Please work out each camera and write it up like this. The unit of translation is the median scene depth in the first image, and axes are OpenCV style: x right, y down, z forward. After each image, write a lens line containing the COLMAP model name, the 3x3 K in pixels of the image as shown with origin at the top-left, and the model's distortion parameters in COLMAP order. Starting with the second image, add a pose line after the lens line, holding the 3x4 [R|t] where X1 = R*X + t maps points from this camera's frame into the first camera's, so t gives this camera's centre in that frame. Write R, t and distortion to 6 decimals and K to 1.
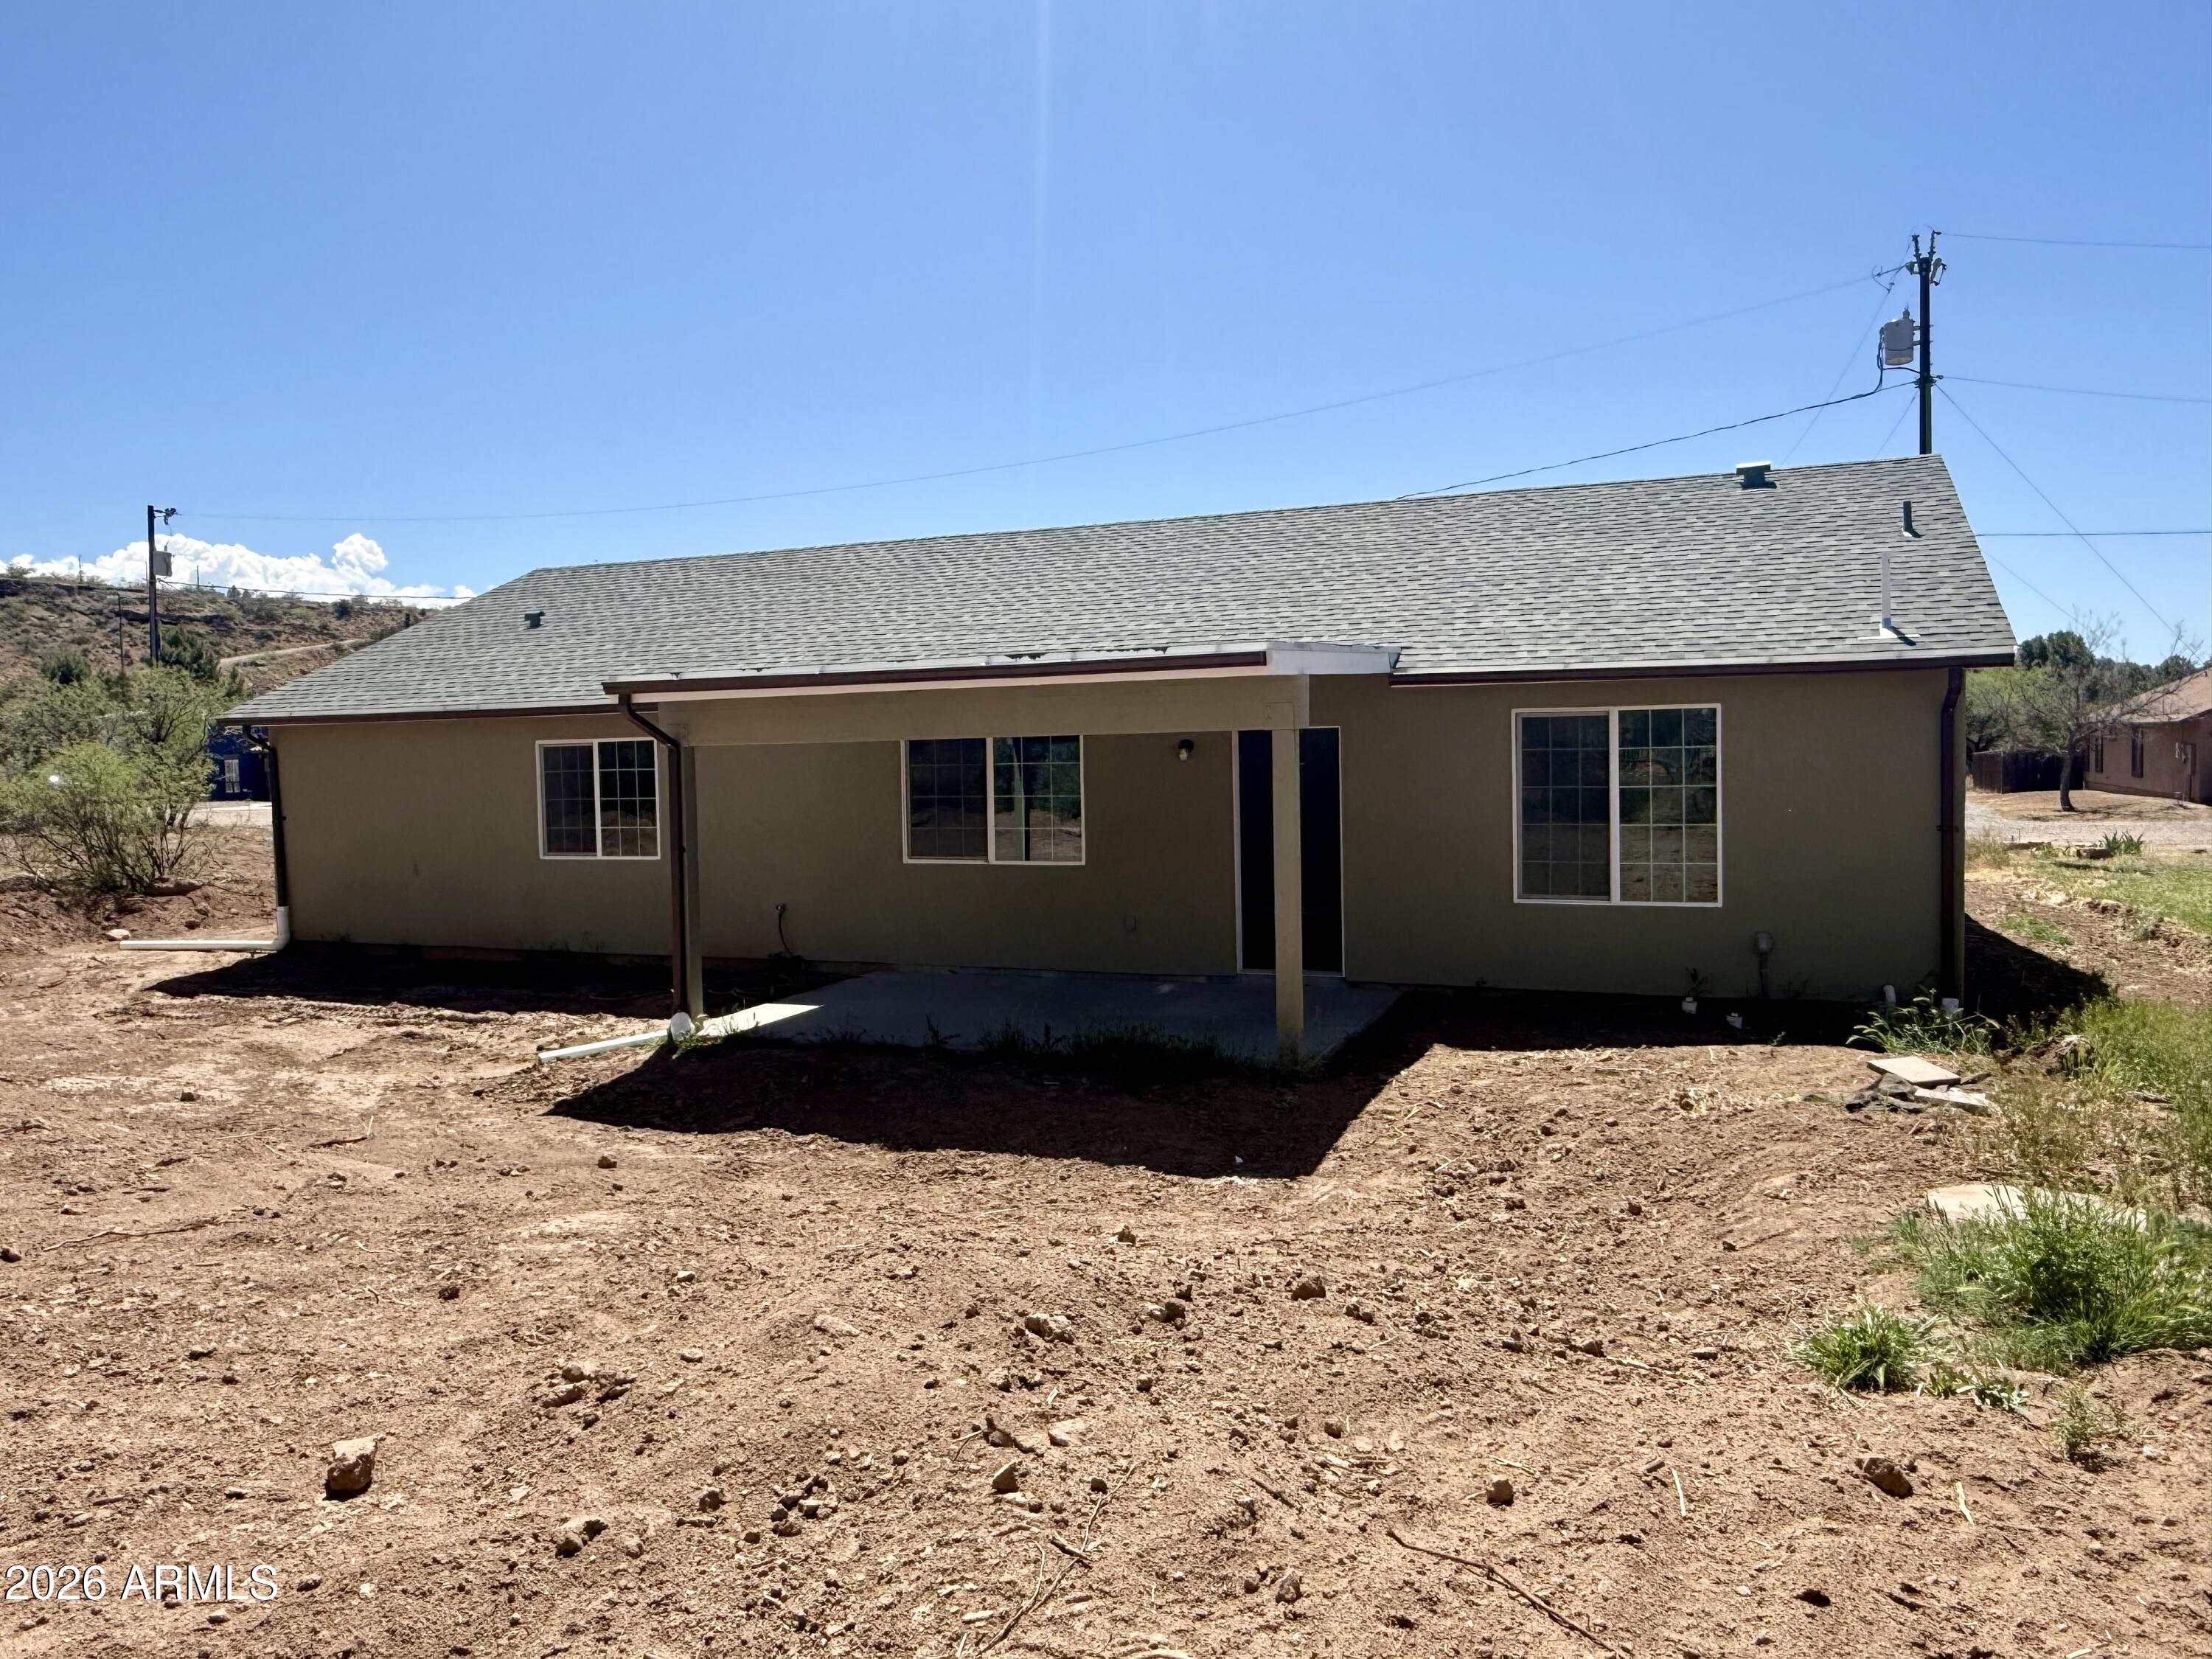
lens RADIAL K [[1568.9, 0, 1093.2], [0, 1568.9, 829.0], [0, 0, 1]] dist [0.030160, -0.001424]
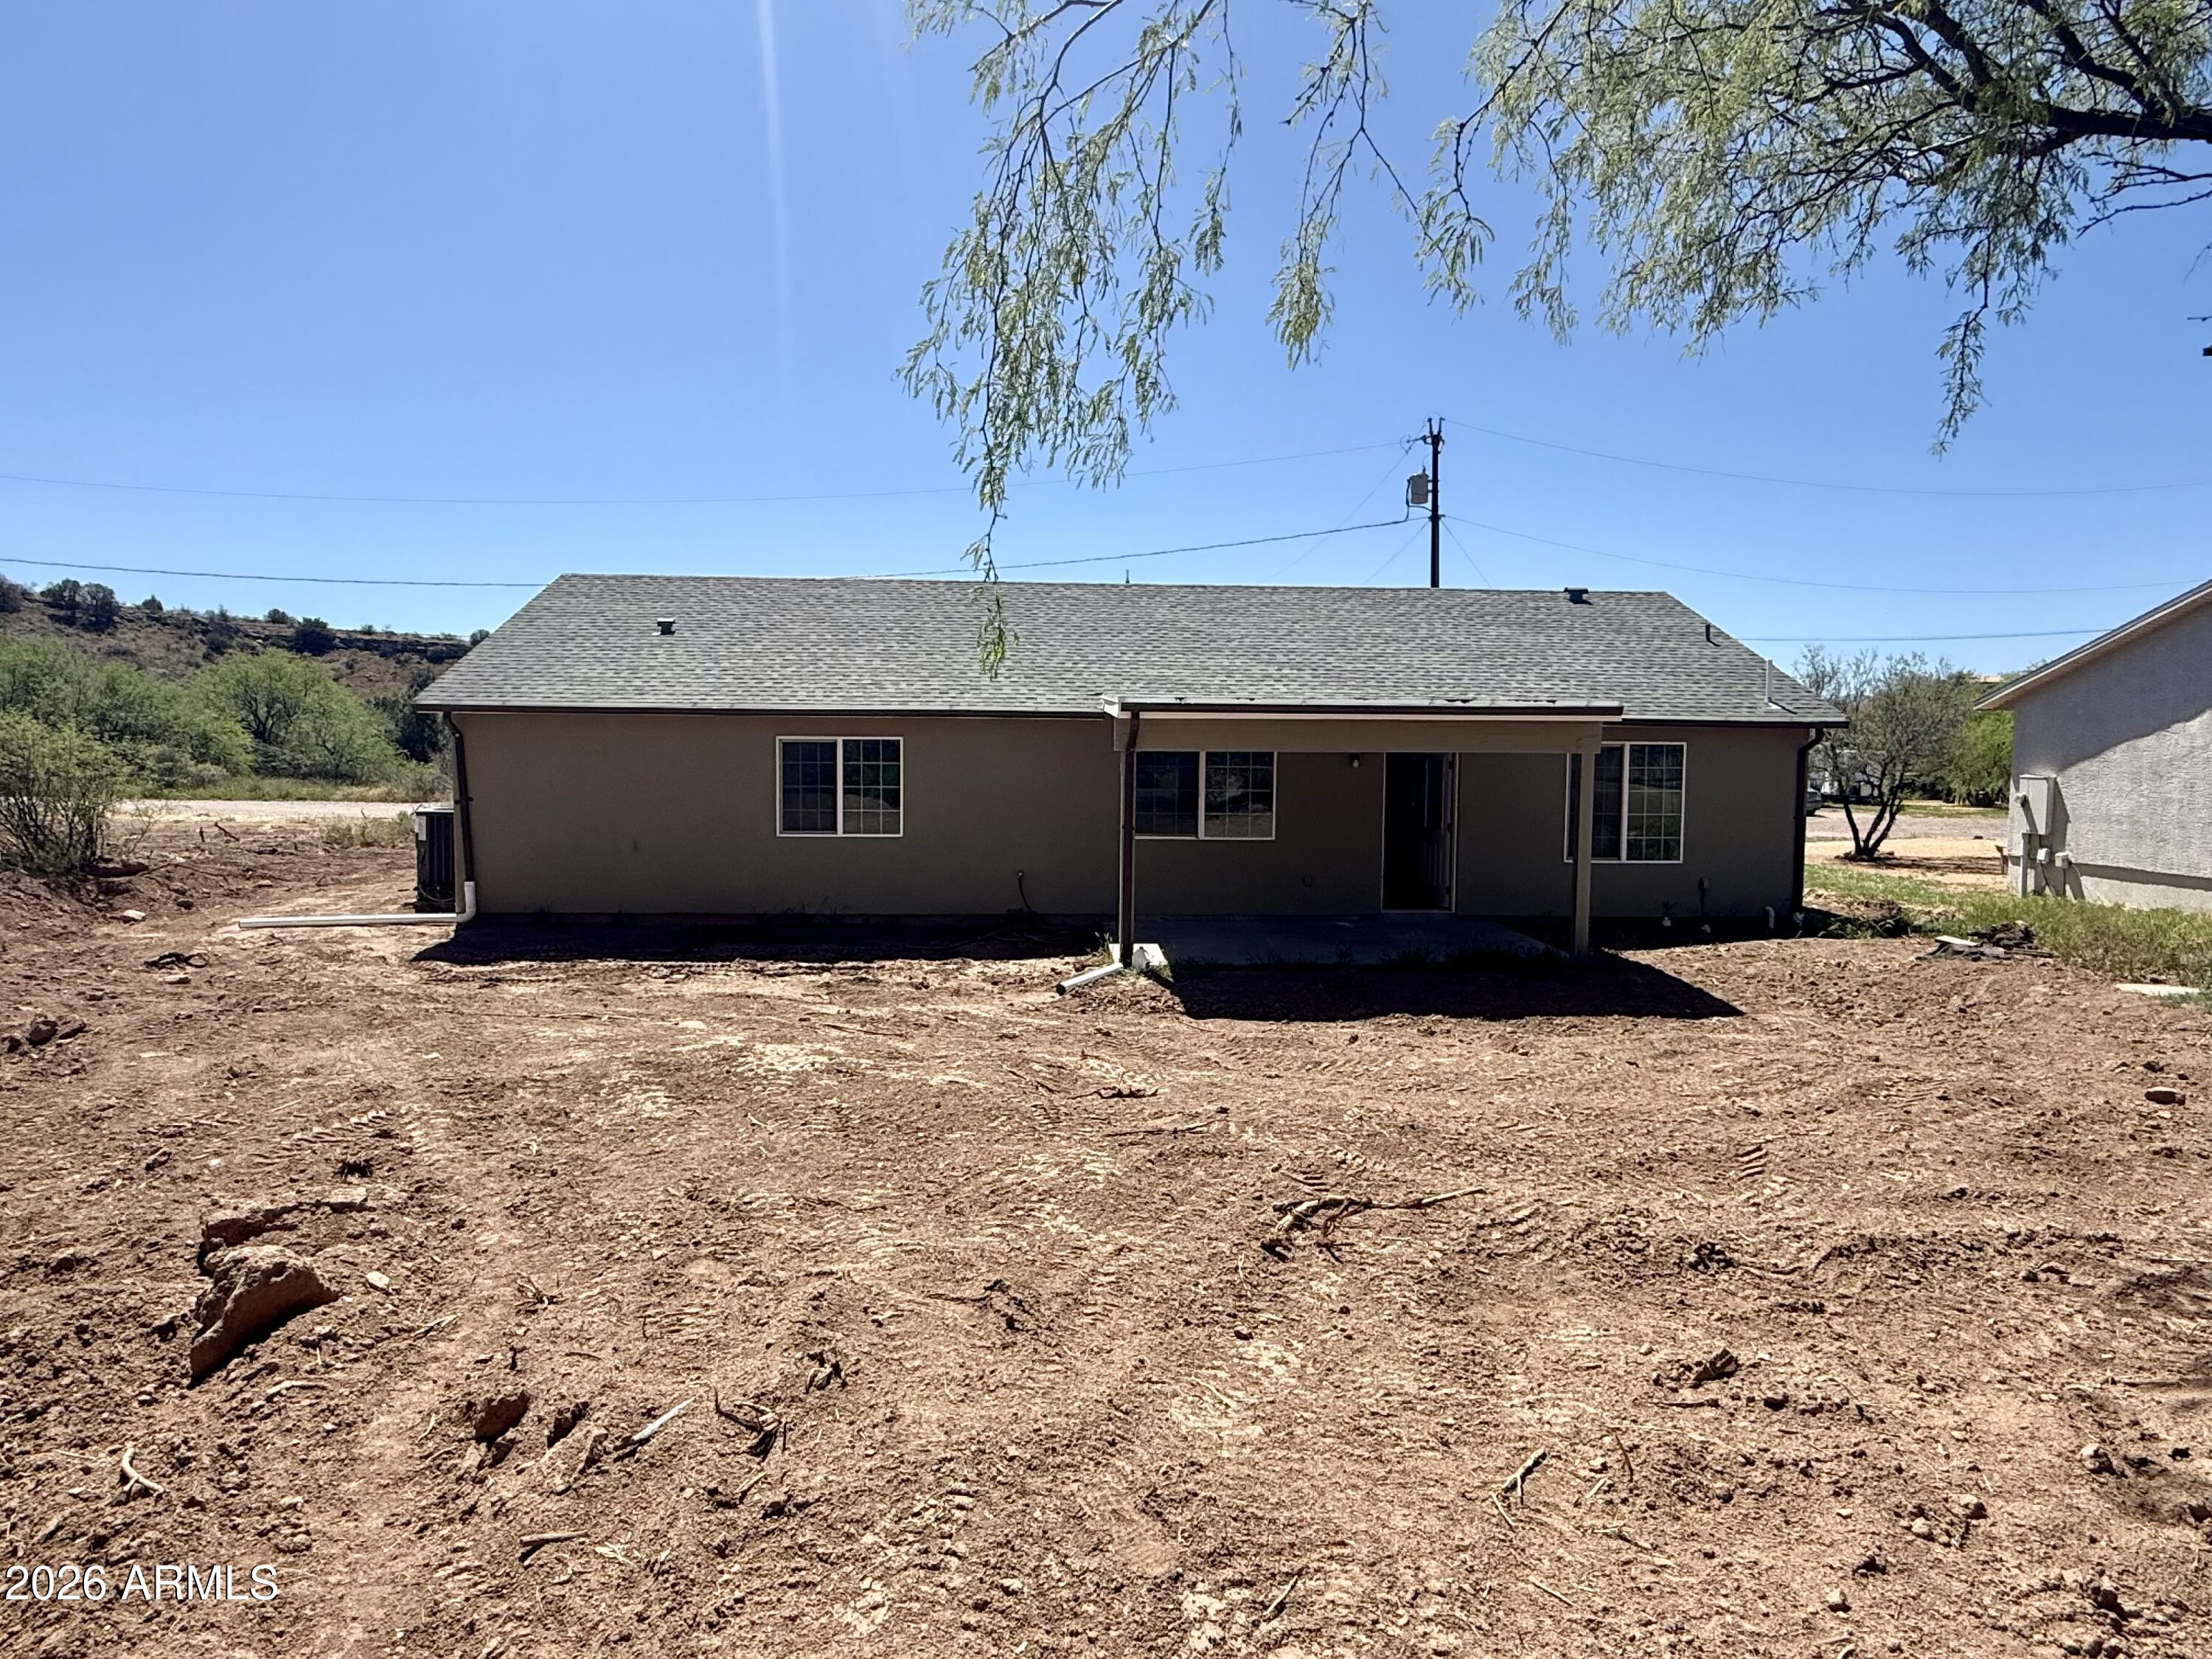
lens RADIAL K [[1343.1, 0, 1106.0], [0, 1343.1, 829.5], [0, 0, 1]] dist [0.000769, 0.000012]
pose [[0.902255, 0.001271, 0.431201, -0.619477], [-0.005750, 0.999942, 0.009085, 0.003391], [-0.431164, -0.010677, 0.902210, -0.021026]]
